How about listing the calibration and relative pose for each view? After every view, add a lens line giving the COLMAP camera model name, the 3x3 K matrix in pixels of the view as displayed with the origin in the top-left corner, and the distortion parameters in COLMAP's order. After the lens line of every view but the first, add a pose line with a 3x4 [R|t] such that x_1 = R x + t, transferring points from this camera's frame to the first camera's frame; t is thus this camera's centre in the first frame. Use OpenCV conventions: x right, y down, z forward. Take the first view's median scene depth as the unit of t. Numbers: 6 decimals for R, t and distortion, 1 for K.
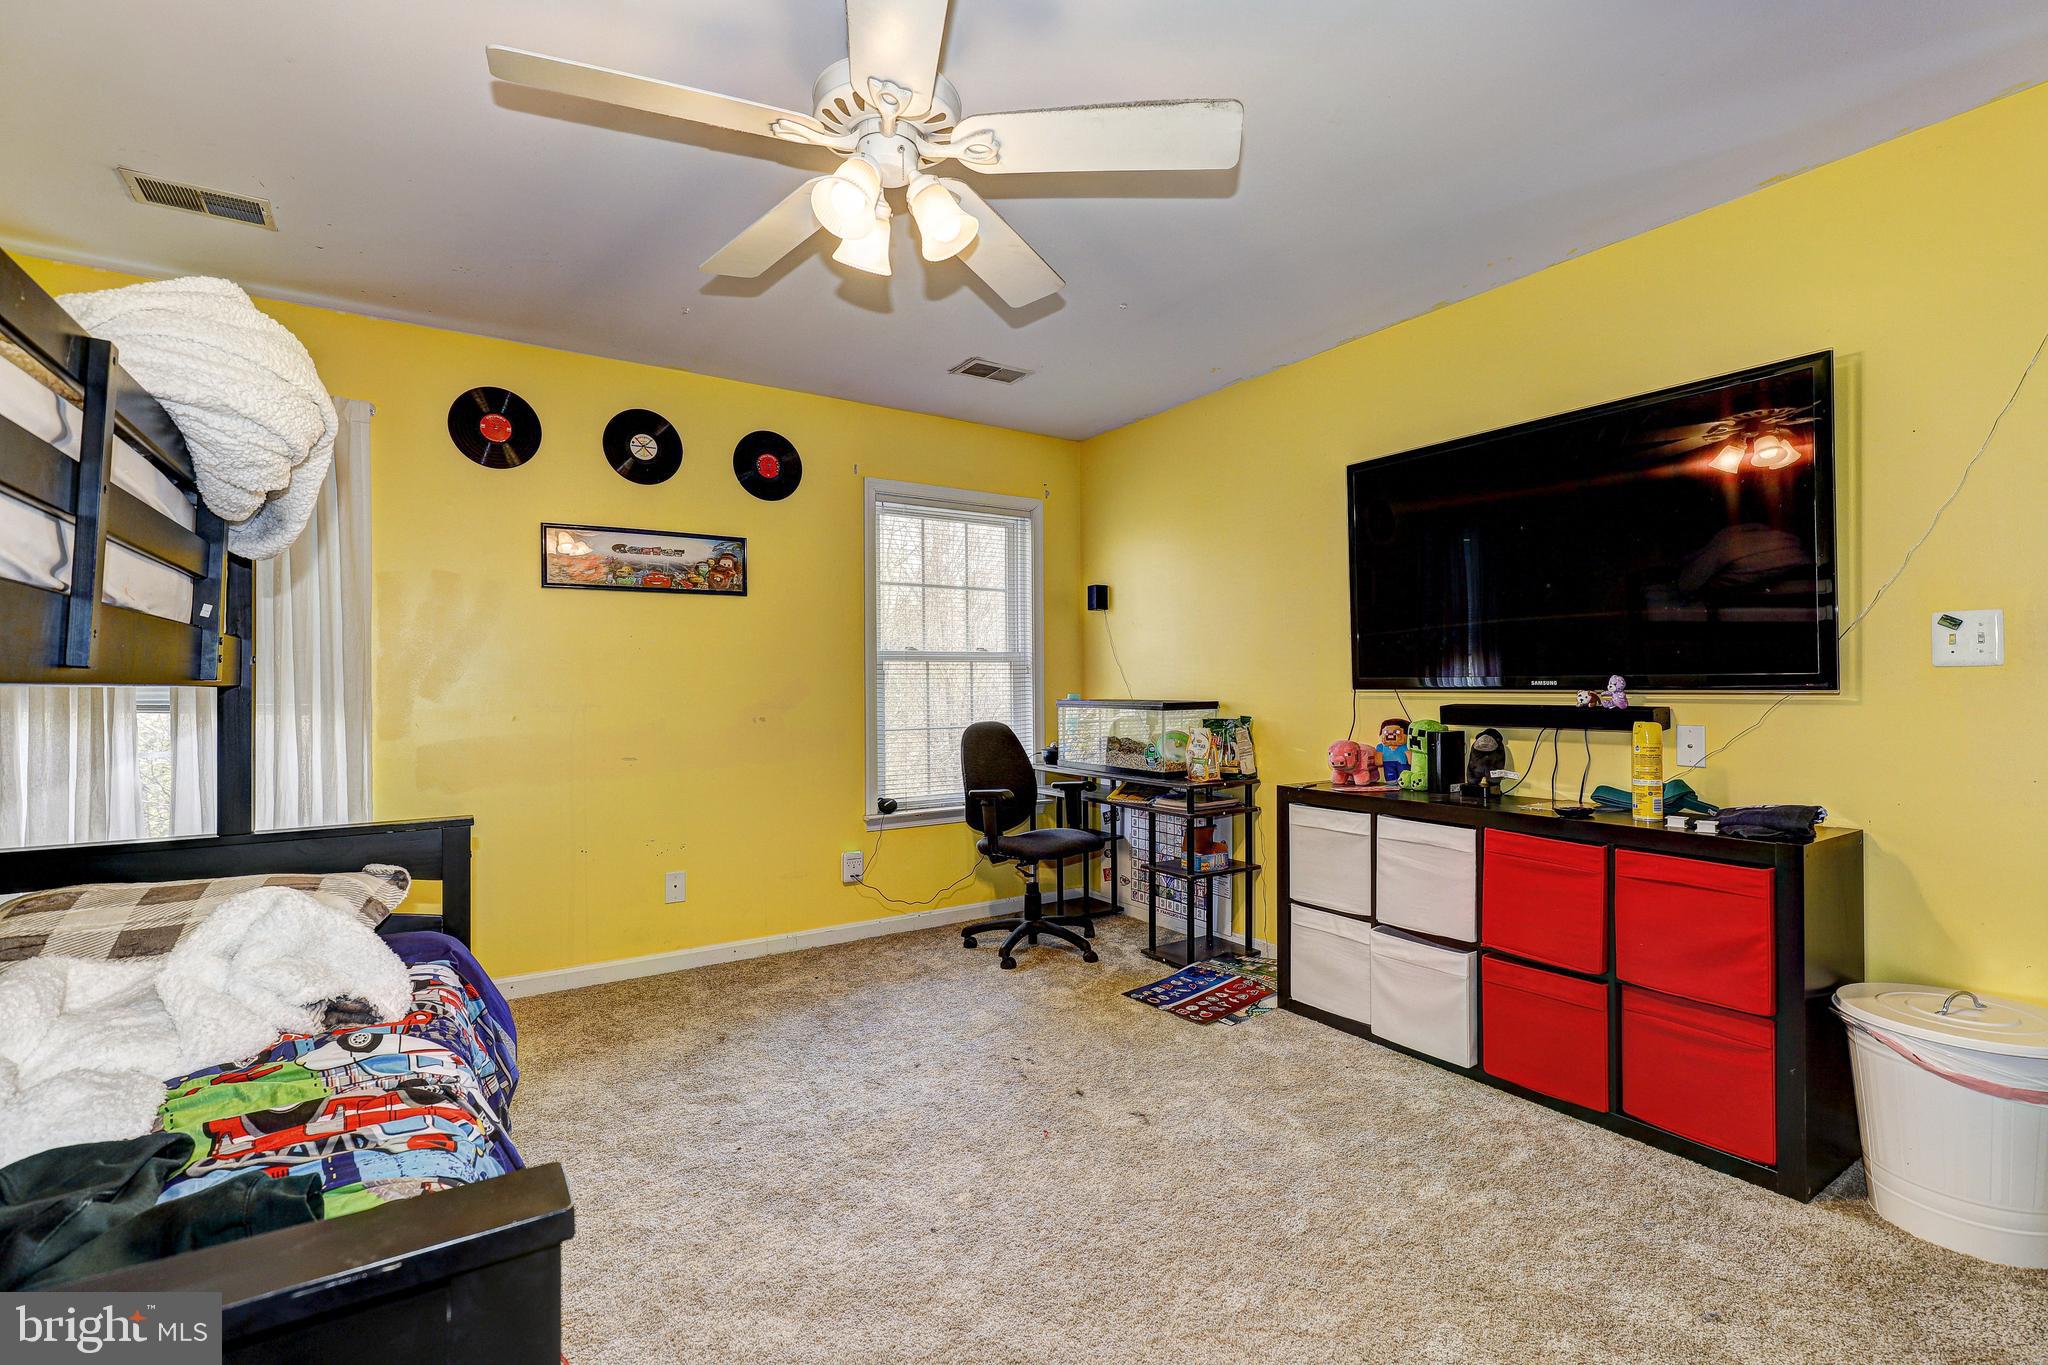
lens RADIAL K [[923.4, 0, 1029.7], [0, 923.4, 684.4], [0, 0, 1]] dist [-0.000222, 0.000277]
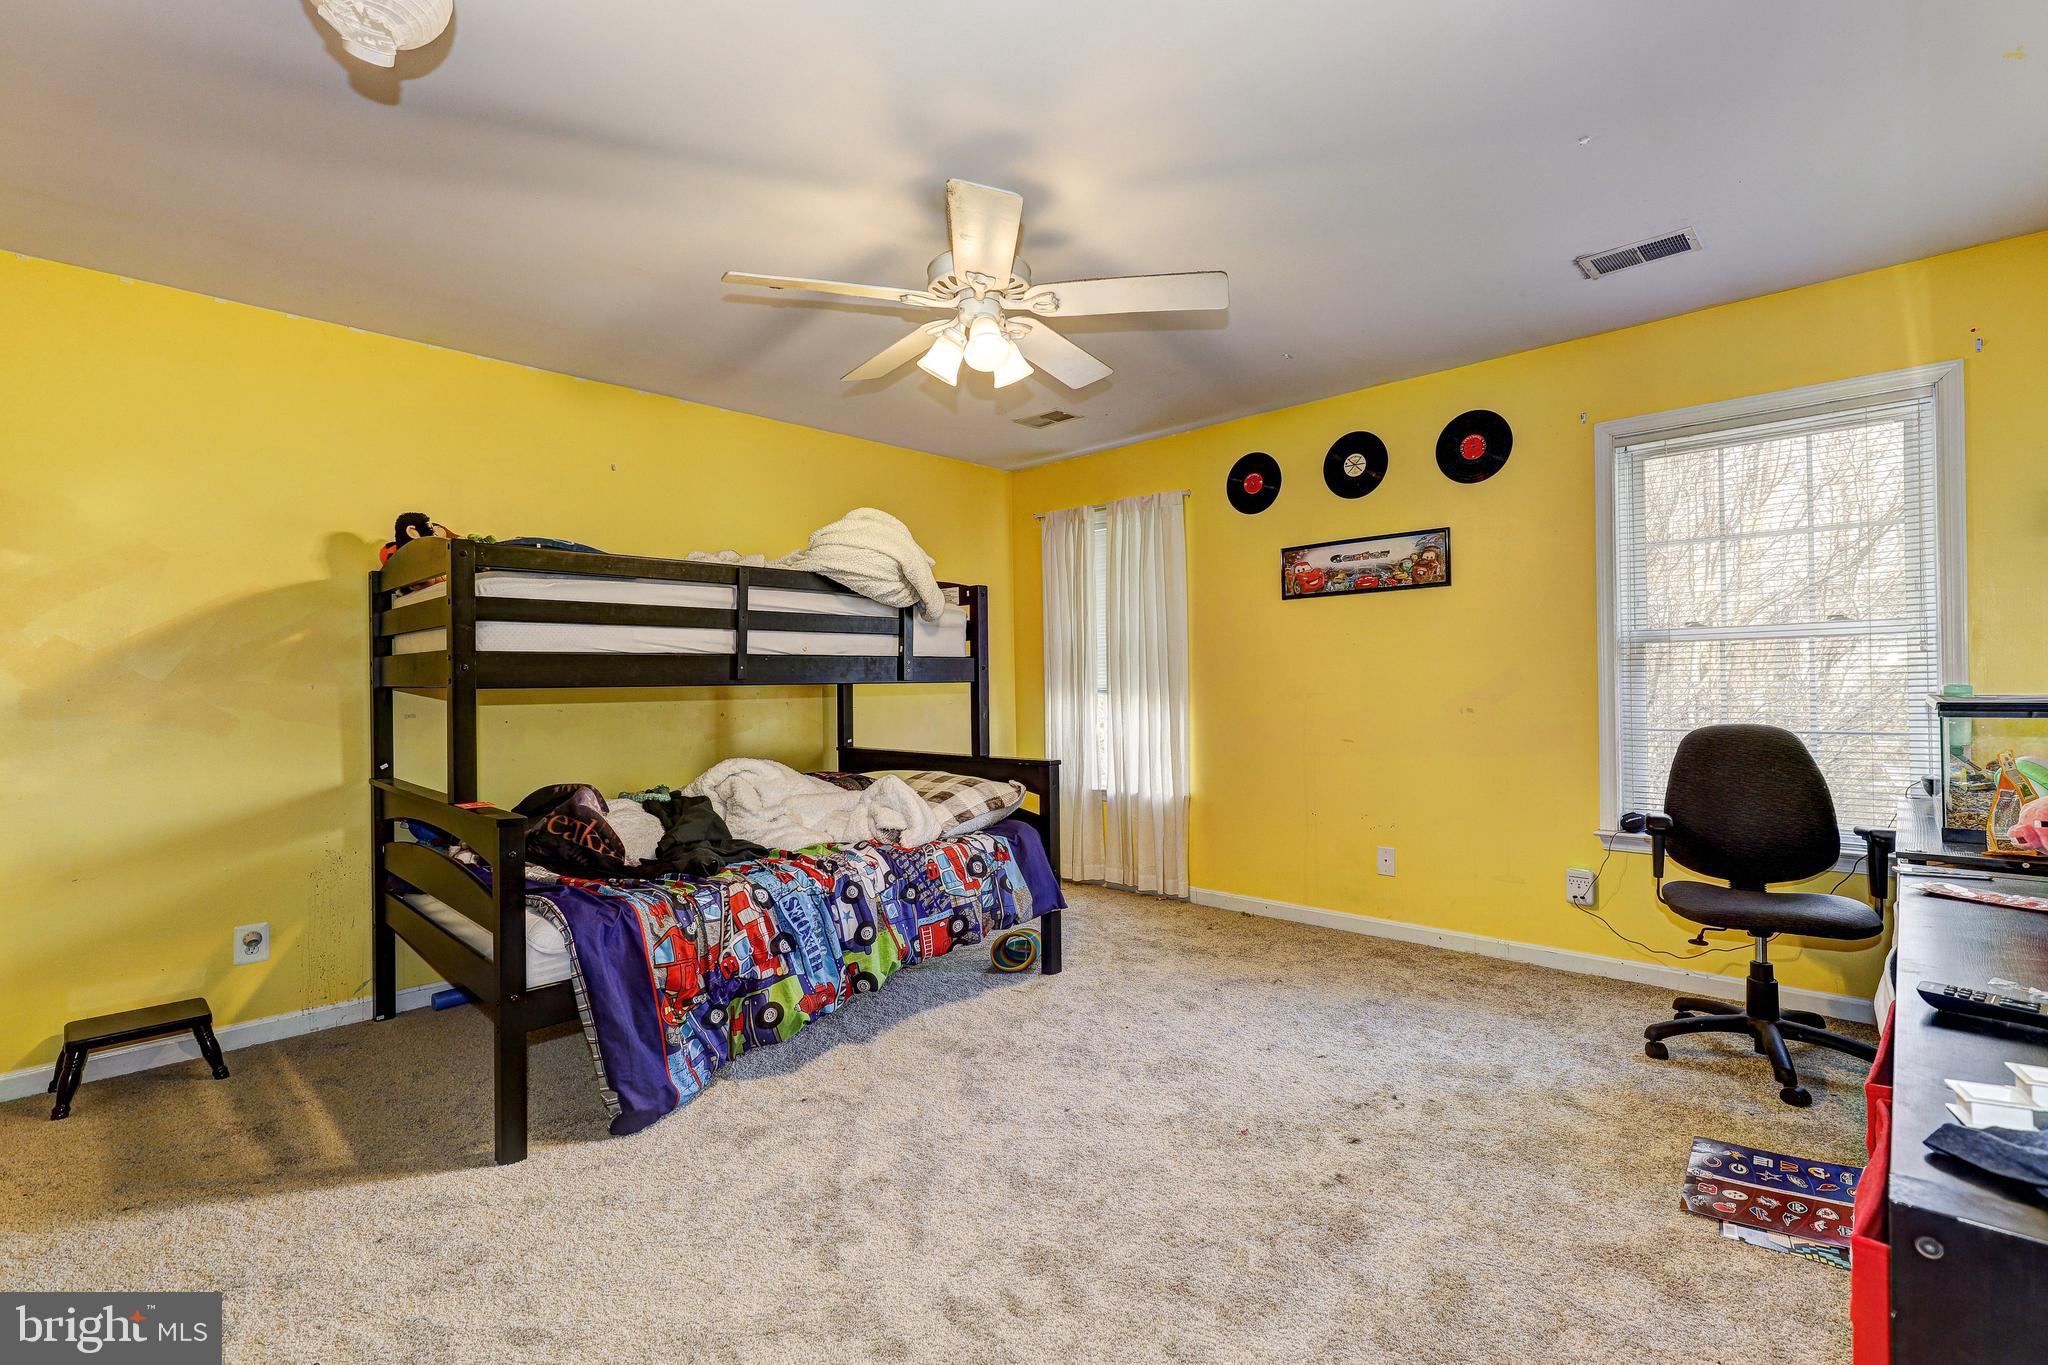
lens RADIAL K [[923.4, 0, 1030.6], [0, 923.4, 679.1], [0, 0, 1]] dist [-0.000222, 0.000277]
pose [[0.224287, 0.000192, -0.974523, 0.578023], [0.012246, 0.999920, 0.003016, -0.003488], [0.974446, -0.012611, 0.224266, 0.345866]]
